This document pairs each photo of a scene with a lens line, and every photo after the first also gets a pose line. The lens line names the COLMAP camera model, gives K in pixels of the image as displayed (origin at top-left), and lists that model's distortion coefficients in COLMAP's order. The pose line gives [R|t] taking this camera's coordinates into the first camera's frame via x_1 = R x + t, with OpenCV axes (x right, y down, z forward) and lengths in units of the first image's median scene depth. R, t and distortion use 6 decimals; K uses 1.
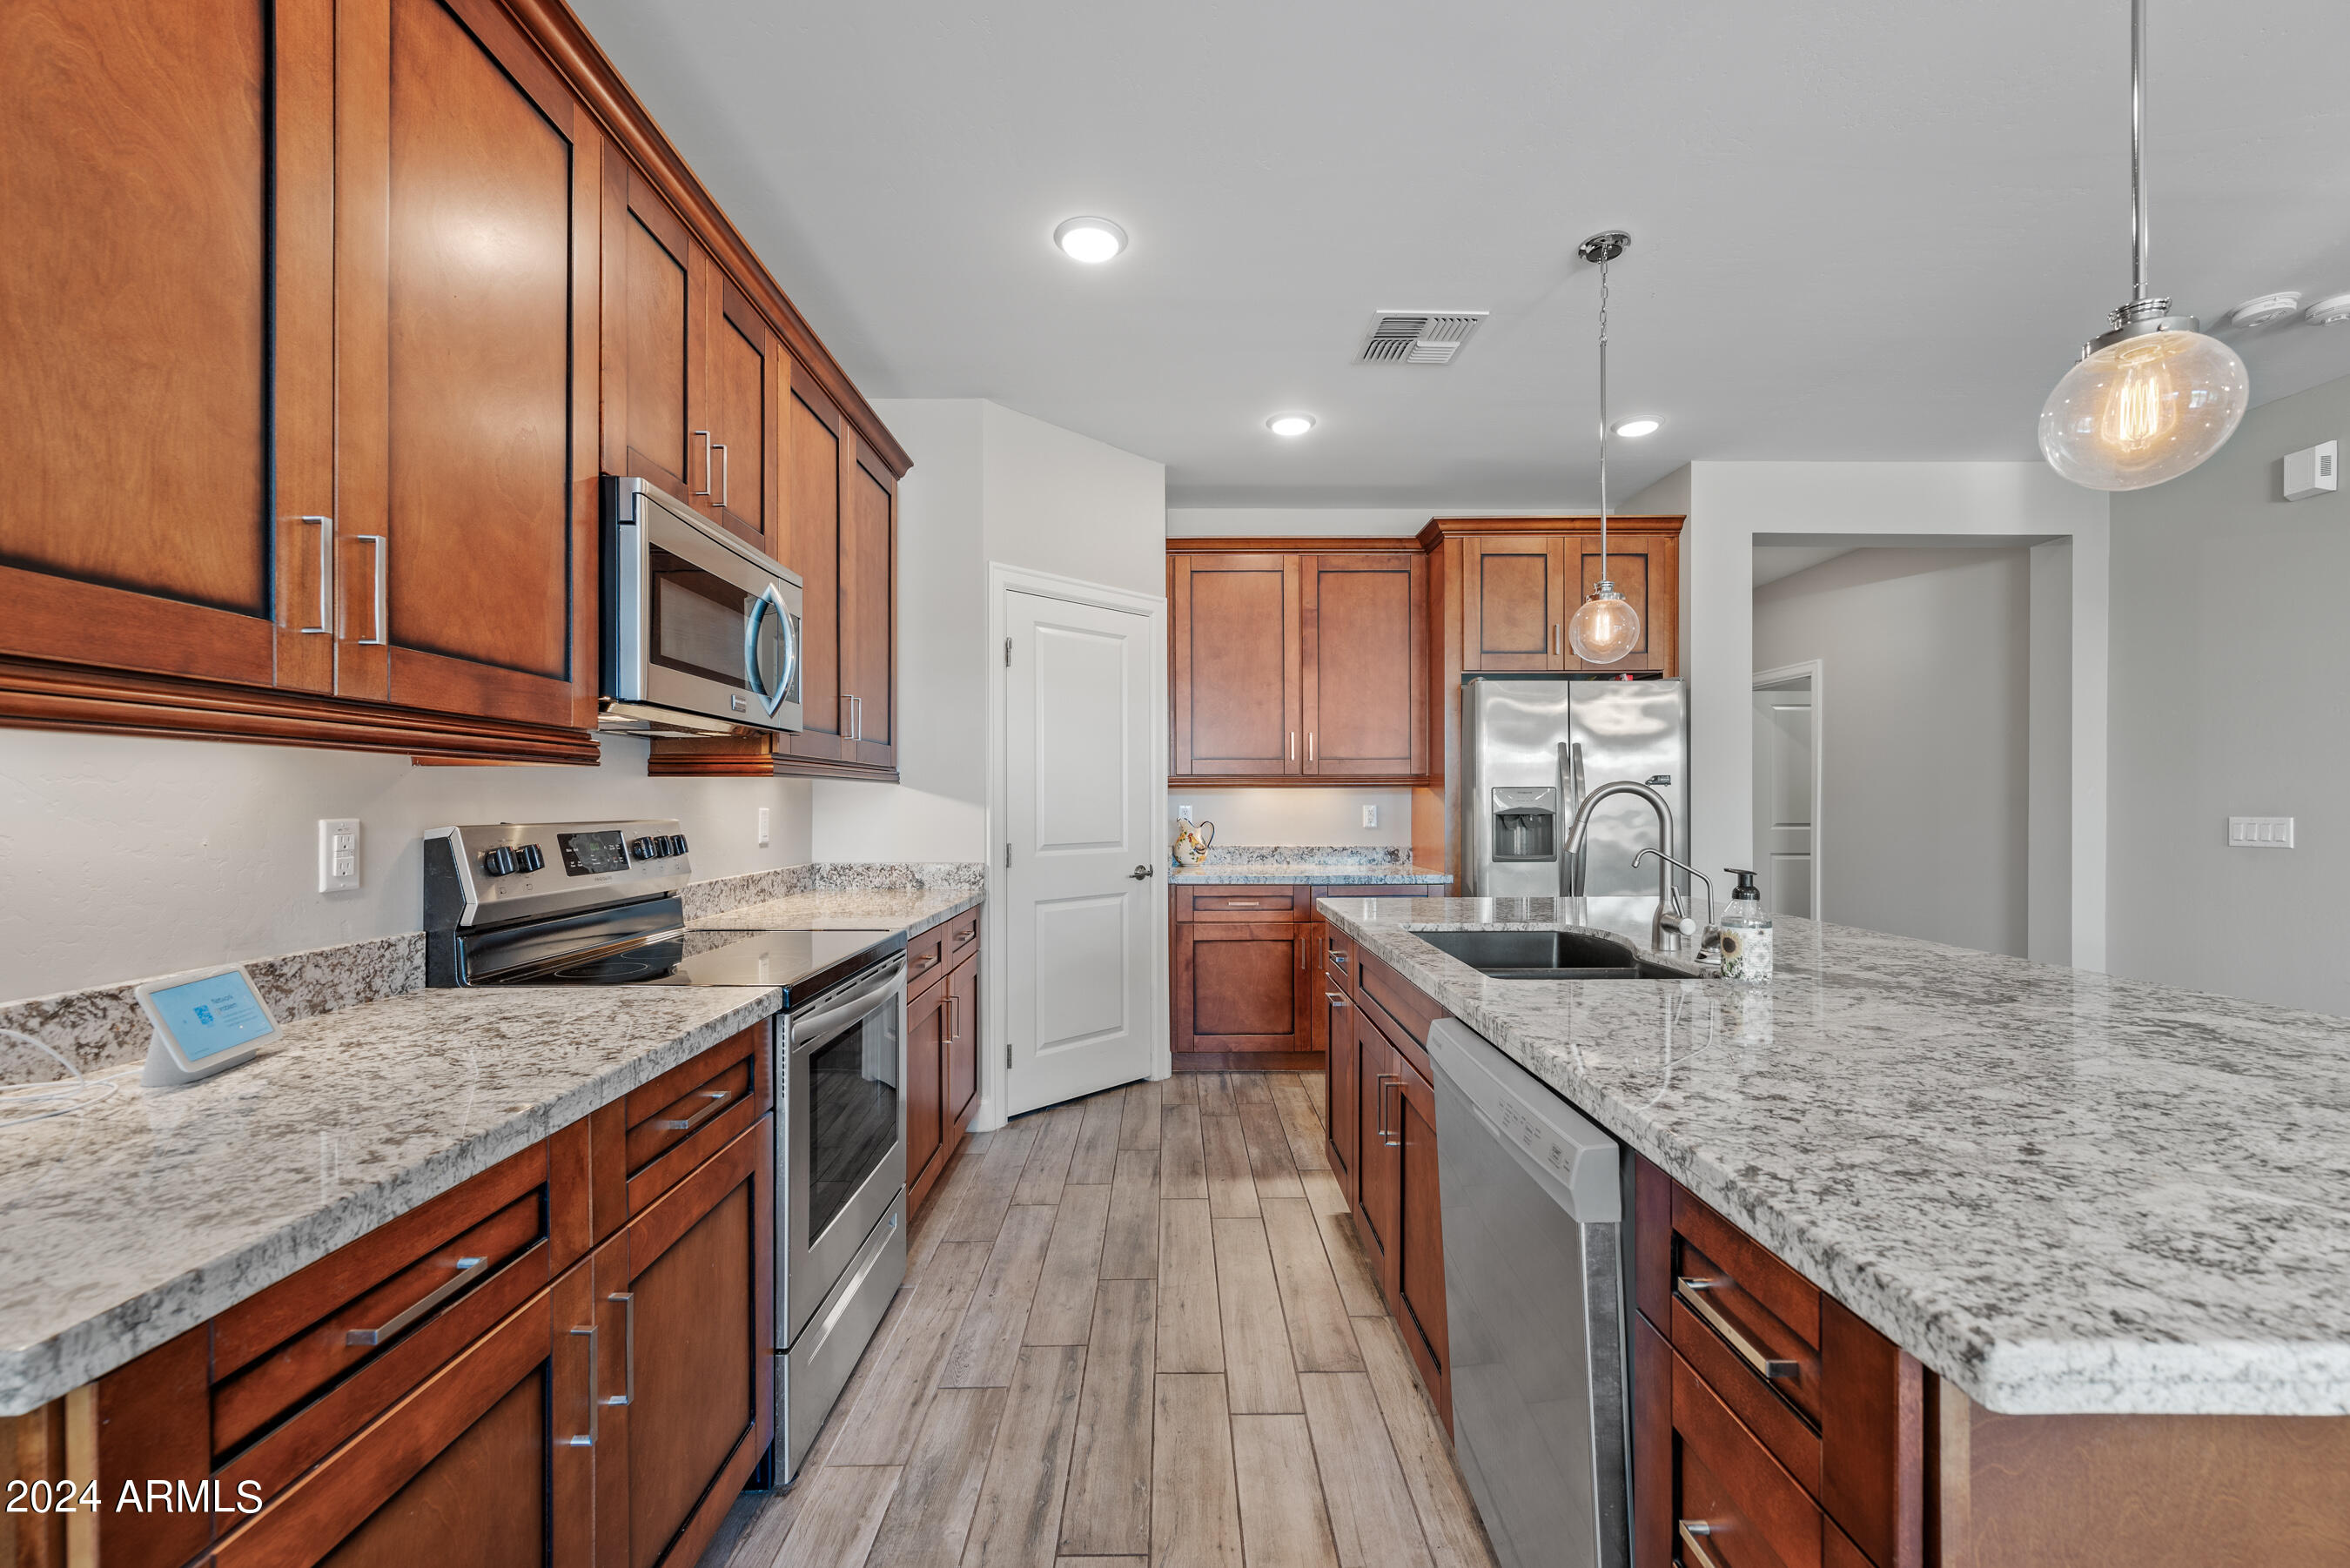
lens RADIAL K [[944.1, 0, 1172.4], [0, 944.1, 804.8], [0, 0, 1]] dist [-0.000255, 0.000122]
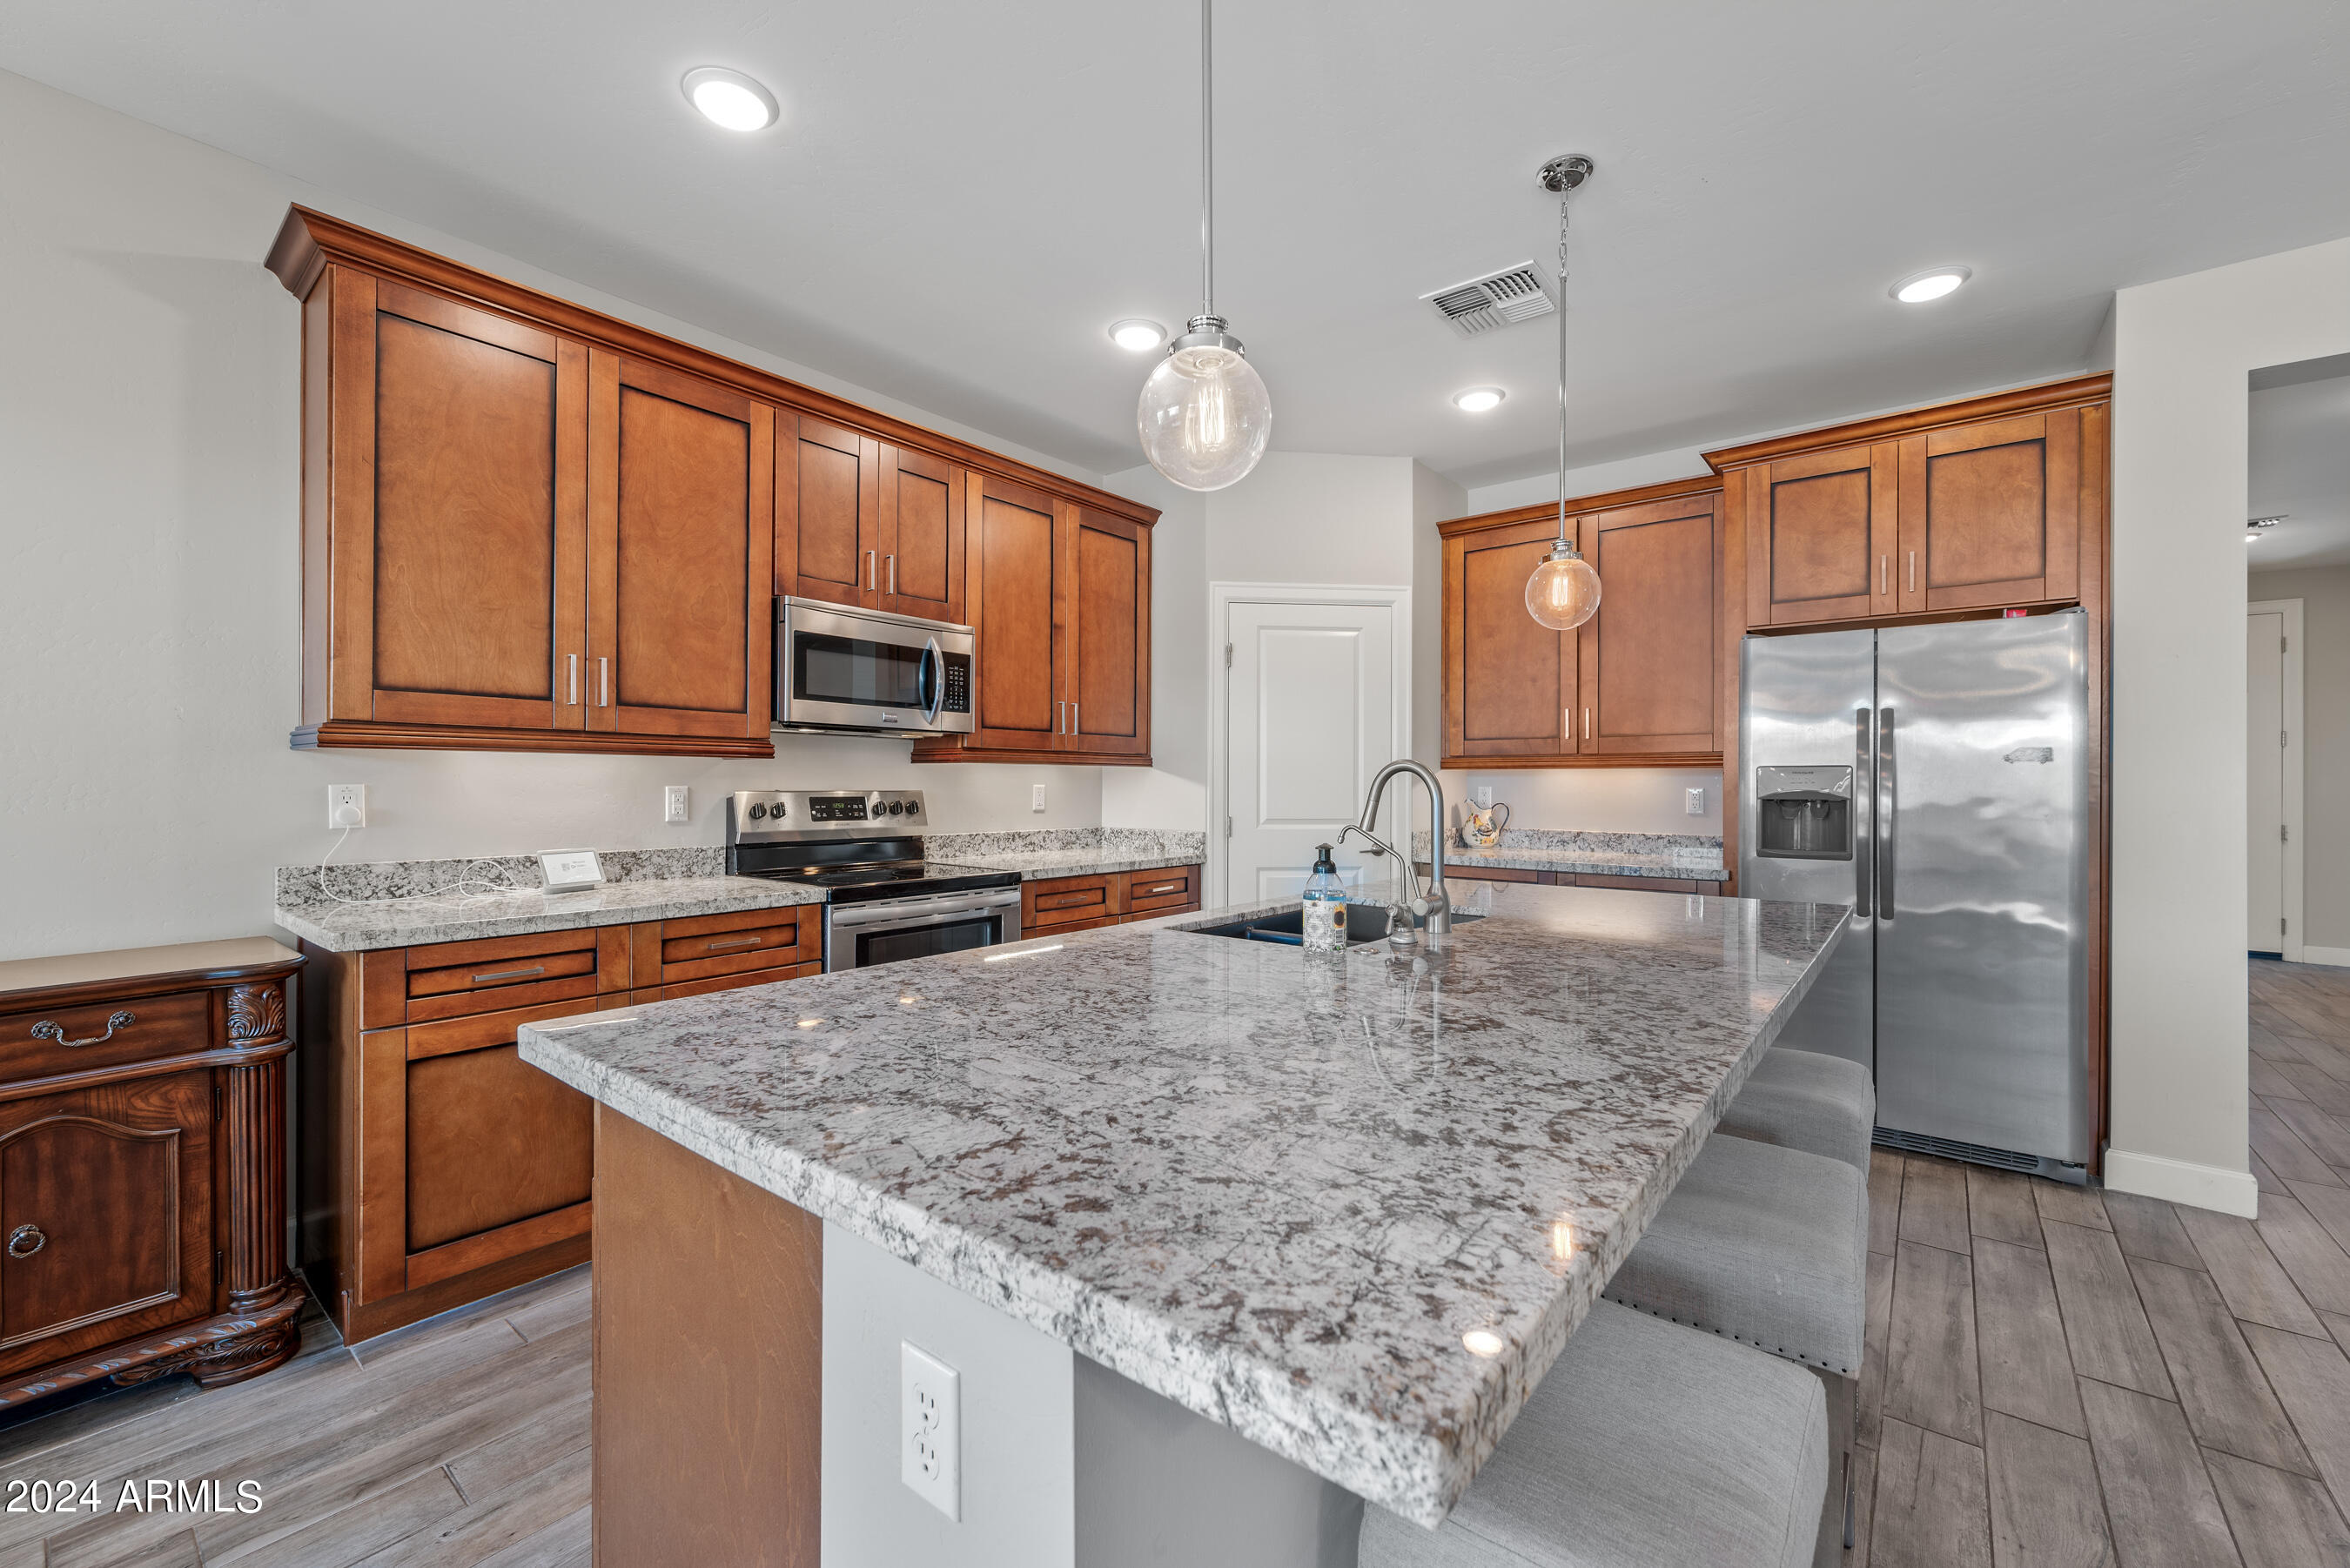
lens RADIAL K [[944.1, 0, 1177.4], [0, 944.1, 785.9], [0, 0, 1]] dist [-0.000255, 0.000122]
pose [[0.776262, 0.006792, -0.630374, 0.542265], [-0.007819, 0.999969, 0.001146, 0.001617], [0.630362, 0.004040, 0.776291, 0.042286]]
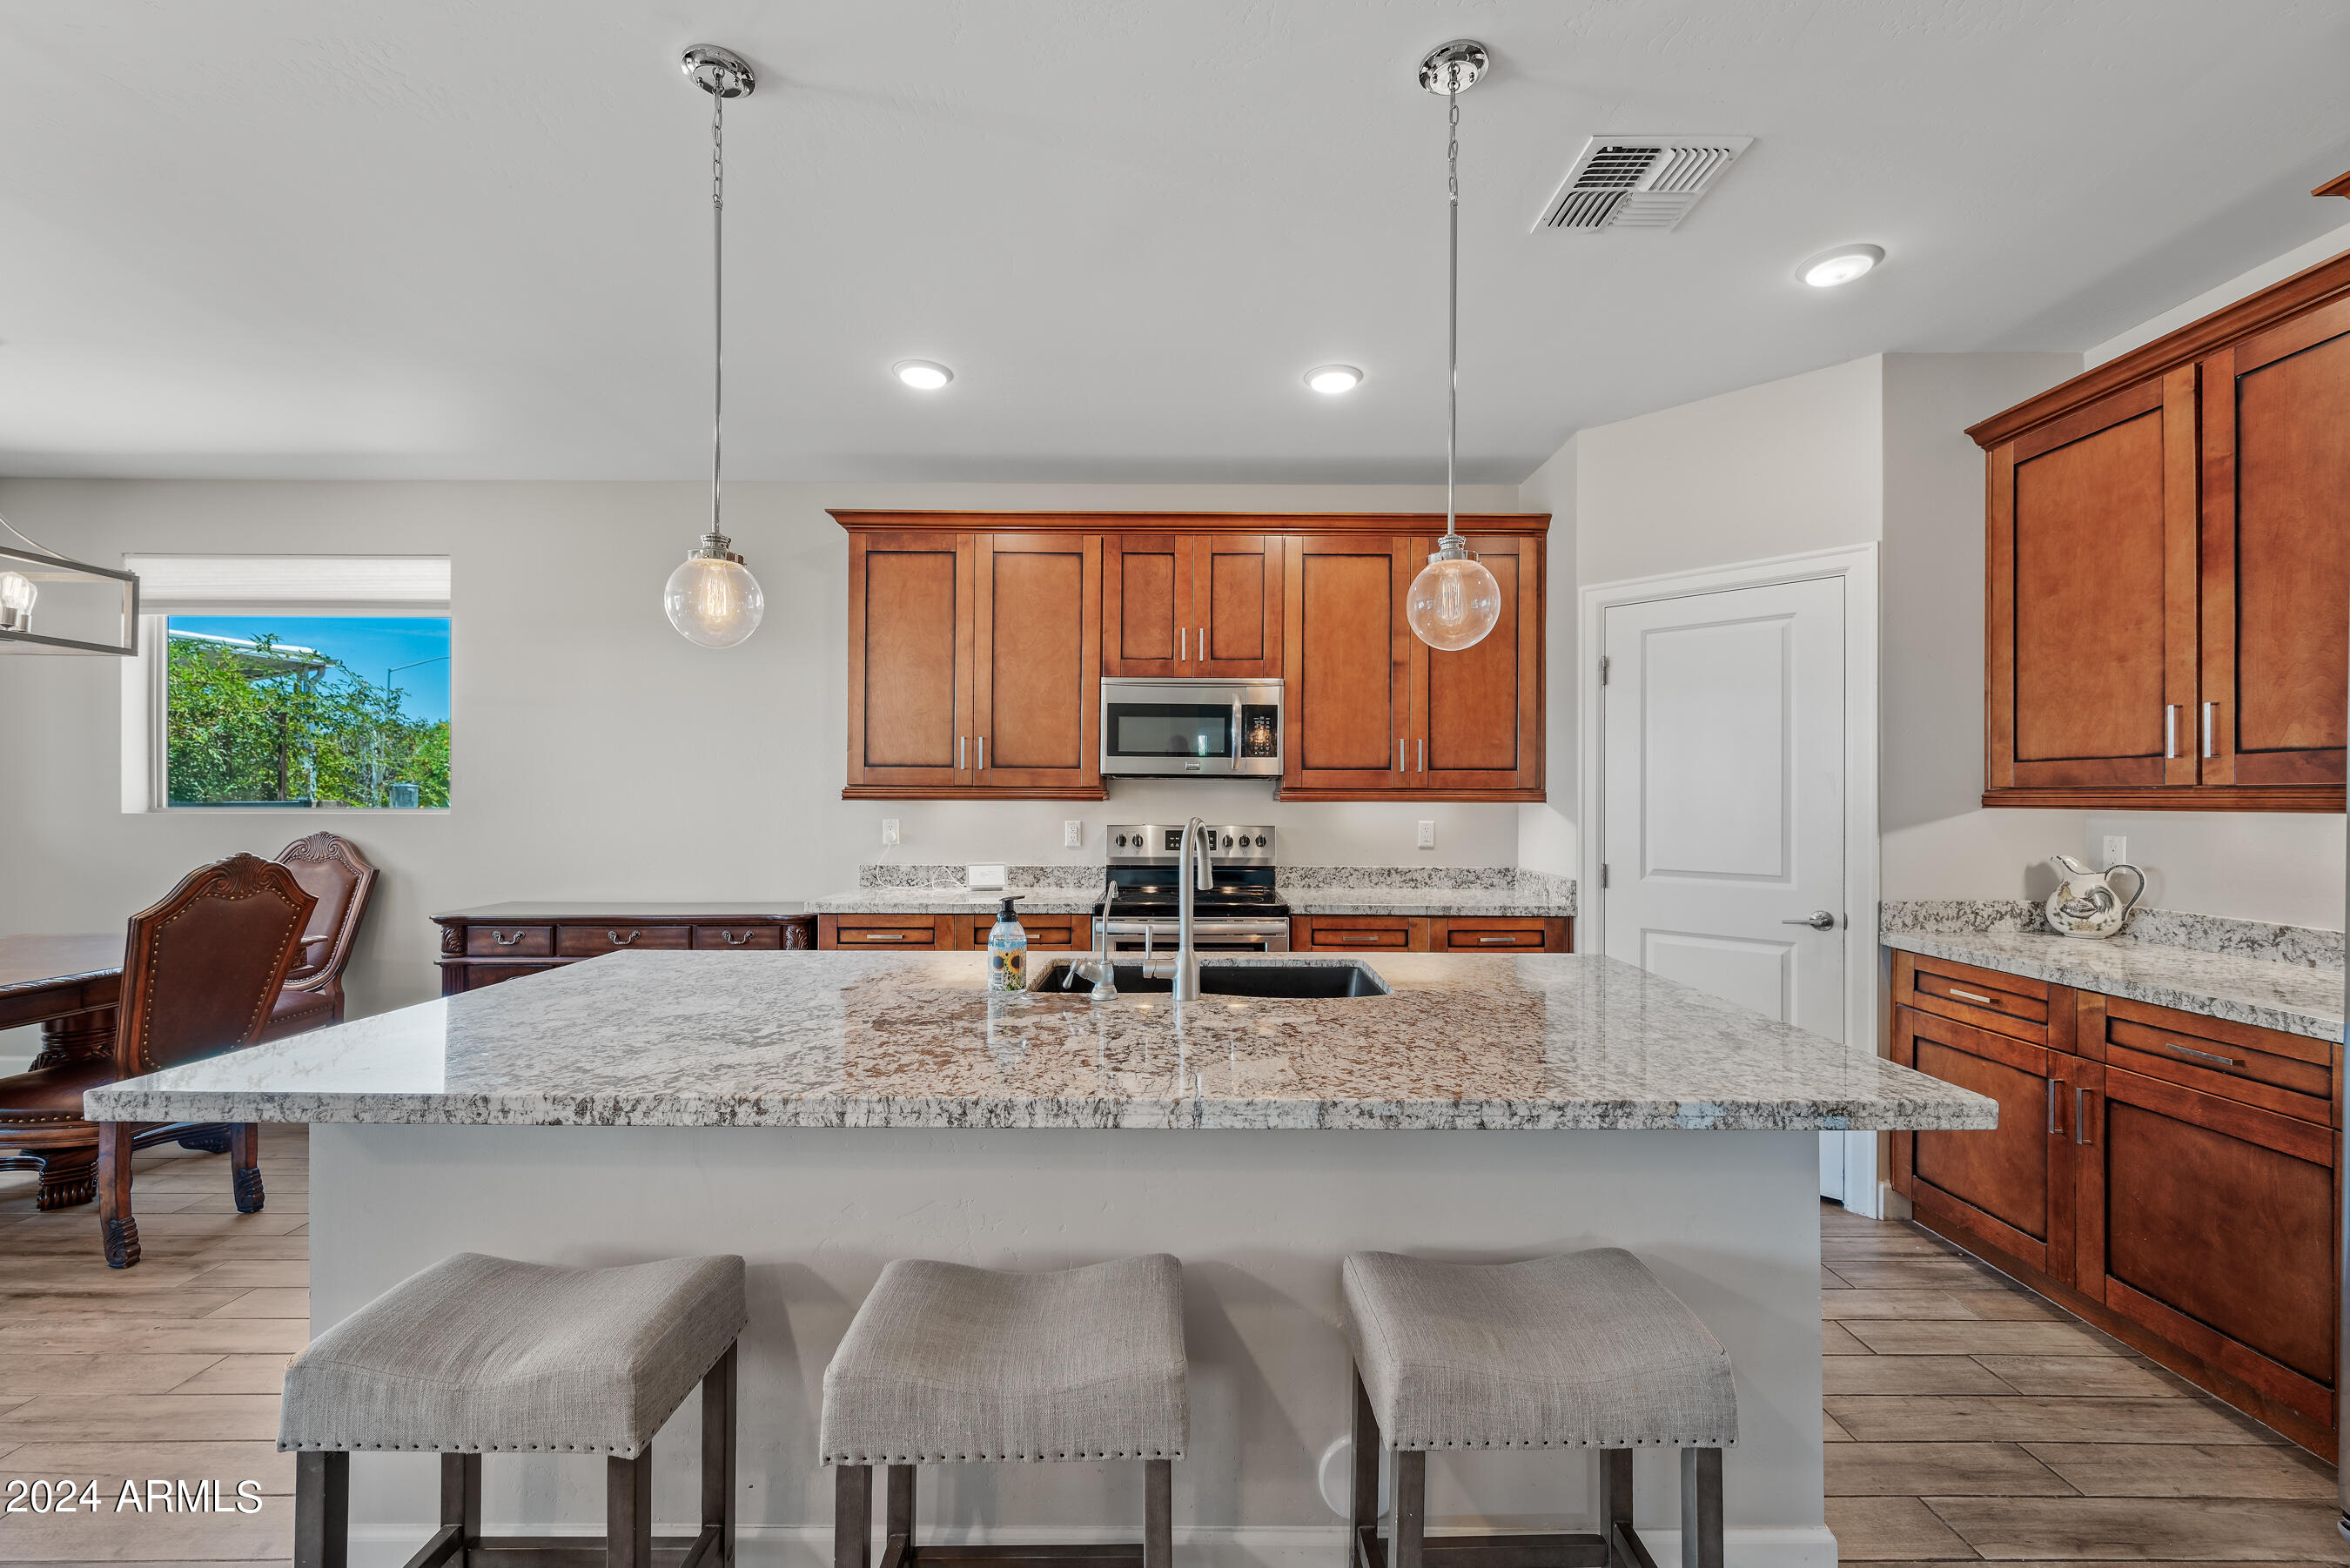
lens RADIAL K [[944.1, 0, 1186.4], [0, 944.1, 802.0], [0, 0, 1]] dist [-0.000255, 0.000122]
pose [[0.000309, 0.007502, -0.999972, 0.850636], [-0.008834, 0.999933, 0.007499, -0.028438], [0.999961, 0.008832, 0.000375, 0.583006]]
